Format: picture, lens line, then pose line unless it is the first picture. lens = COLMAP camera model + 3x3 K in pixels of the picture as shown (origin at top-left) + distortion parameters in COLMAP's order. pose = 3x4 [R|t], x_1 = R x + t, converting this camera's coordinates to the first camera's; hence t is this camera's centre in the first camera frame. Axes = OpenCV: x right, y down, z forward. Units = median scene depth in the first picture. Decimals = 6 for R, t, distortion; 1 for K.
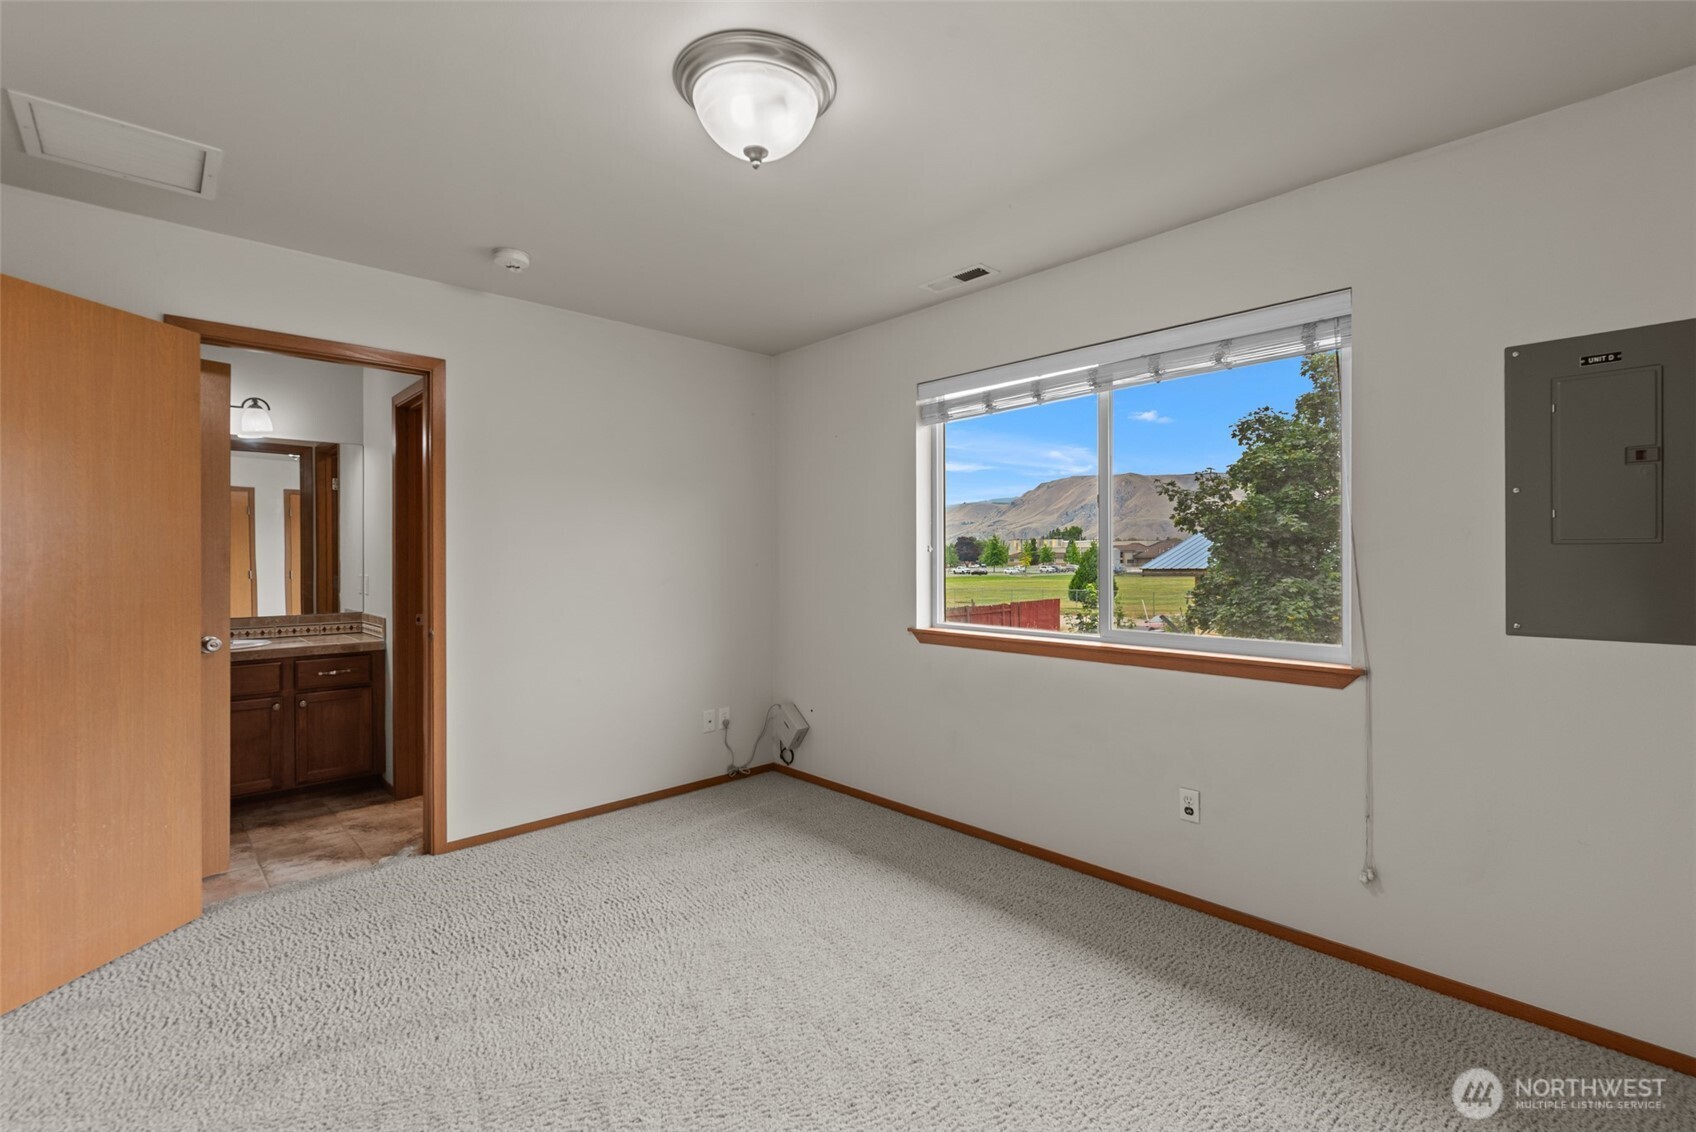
lens RADIAL K [[746.1, 0, 846.6], [0, 746.1, 563.6], [0, 0, 1]] dist [-0.000403, -0.000763]
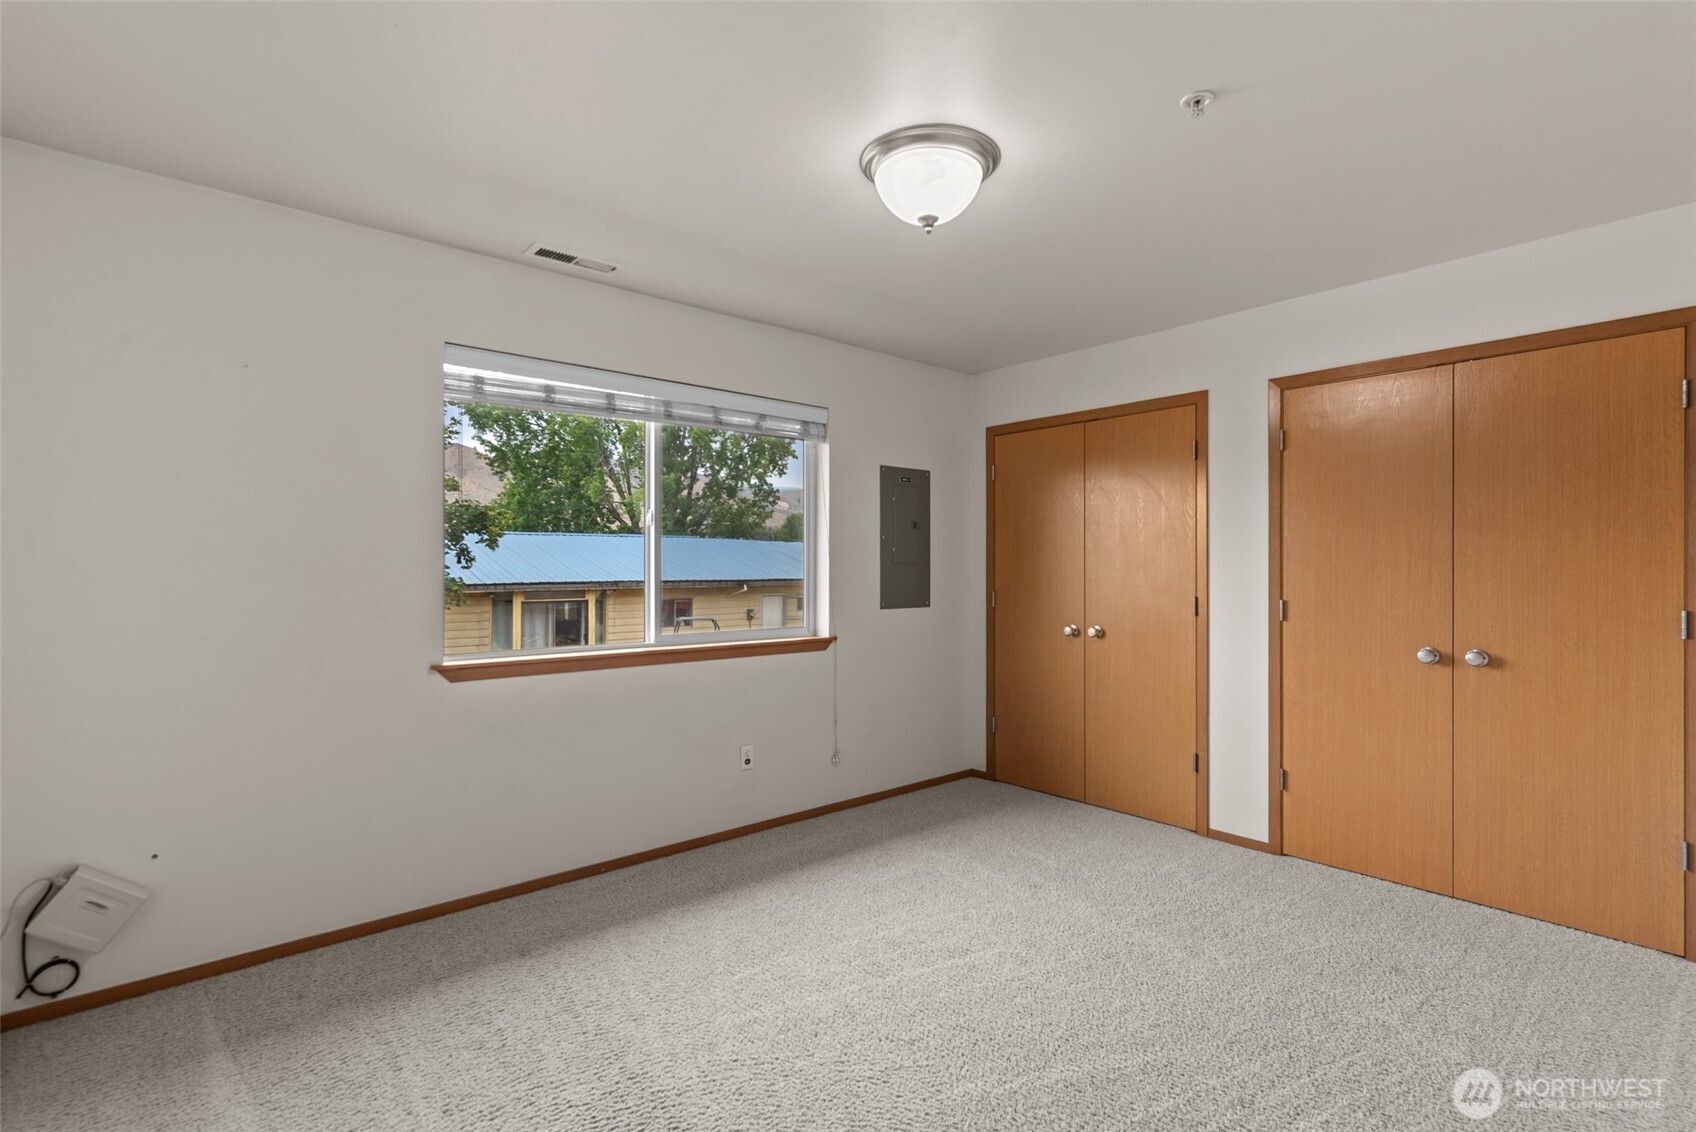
lens RADIAL K [[753.5, 0, 840.5], [0, 753.5, 570.2], [0, 0, 1]] dist [0.003399, -0.000441]
pose [[0.081244, -0.002313, 0.996692, -0.704757], [0.009315, 0.999955, 0.001562, -0.007434], [-0.996651, 0.009157, 0.081261, 0.589160]]
